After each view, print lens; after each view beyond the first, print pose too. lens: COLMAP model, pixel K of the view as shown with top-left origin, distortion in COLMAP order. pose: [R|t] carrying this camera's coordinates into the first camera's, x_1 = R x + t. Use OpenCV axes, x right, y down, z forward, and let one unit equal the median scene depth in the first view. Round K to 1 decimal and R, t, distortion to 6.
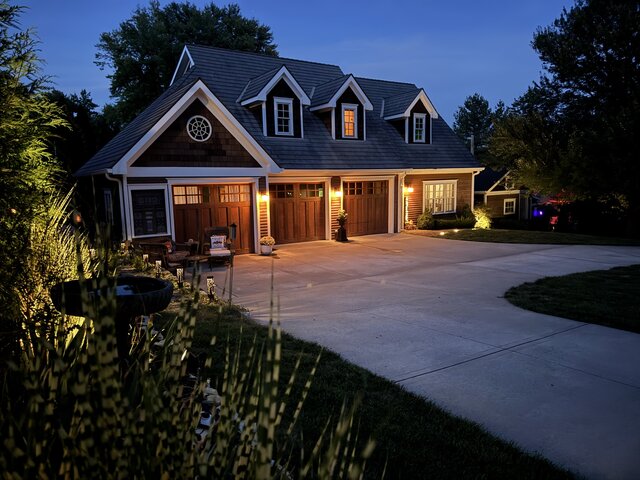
lens RADIAL K [[479.3, 0, 319.8], [0, 479.3, 242.0], [0, 0, 1]] dist [-0.004491, -0.005488]
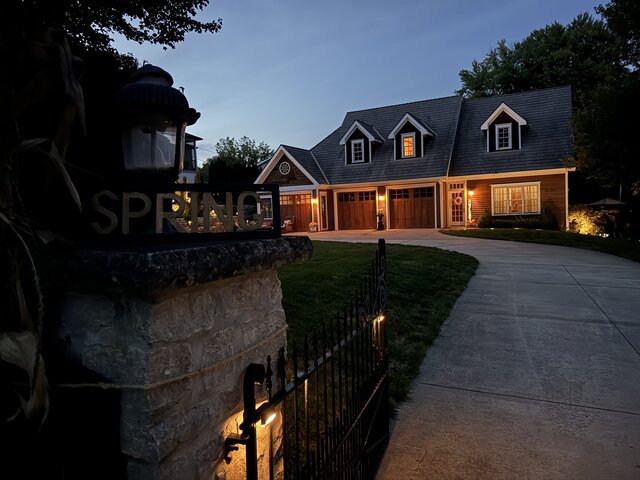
lens RADIAL K [[479.3, 0, 320.0], [0, 479.3, 238.6], [0, 0, 1]] dist [-0.004491, -0.005488]
pose [[0.406846, 0.048744, -0.912195, 1.276275], [-0.087742, 0.996044, 0.014091, 0.019224], [0.909273, 0.074305, 0.409514, 0.229978]]
